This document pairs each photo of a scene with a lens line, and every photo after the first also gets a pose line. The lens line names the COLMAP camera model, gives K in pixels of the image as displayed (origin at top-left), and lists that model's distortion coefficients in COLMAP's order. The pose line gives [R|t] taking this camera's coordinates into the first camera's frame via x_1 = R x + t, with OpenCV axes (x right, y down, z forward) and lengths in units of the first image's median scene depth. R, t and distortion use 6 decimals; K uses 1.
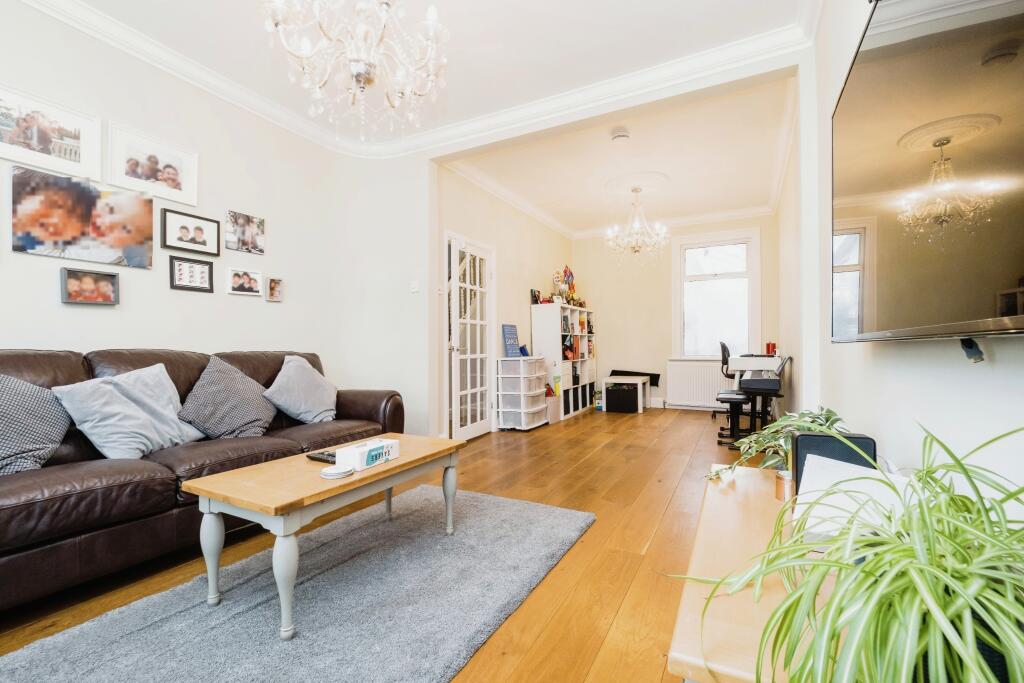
lens RADIAL K [[437.0, 0, 513.9], [0, 437.0, 361.3], [0, 0, 1]] dist [0.001218, 0.000482]
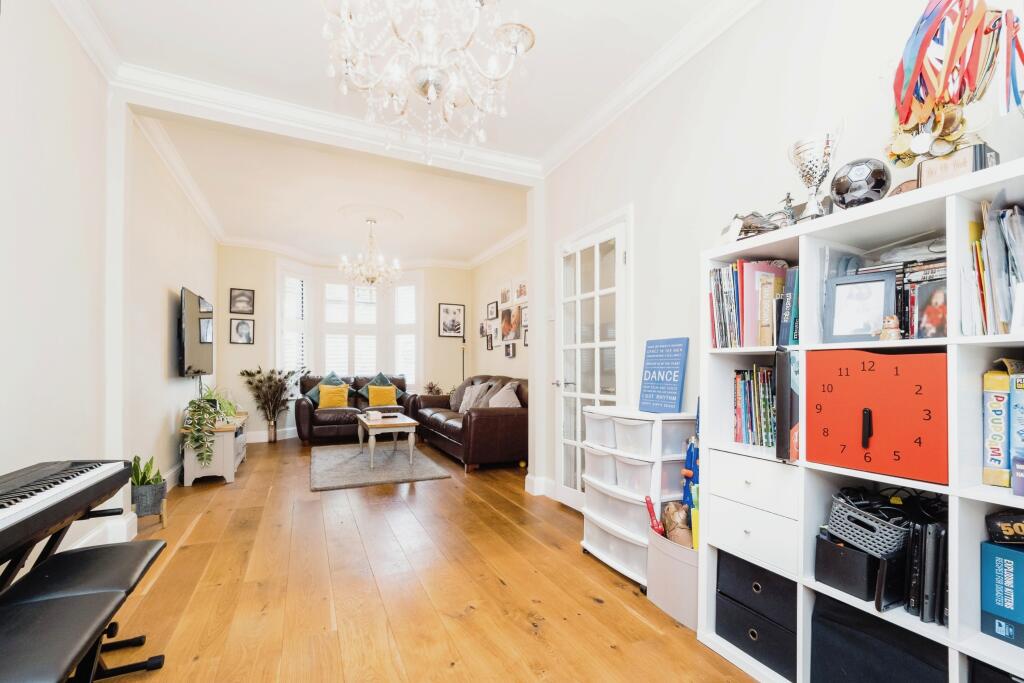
lens RADIAL K [[437.0, 0, 513.9], [0, 437.0, 361.3], [0, 0, 1]] dist [0.001218, 0.000482]
pose [[-0.594408, -0.005466, -0.804145, 0.419539], [-0.021058, 0.999740, 0.008771, -0.056161], [0.803888, 0.022147, -0.594369, 1.060495]]
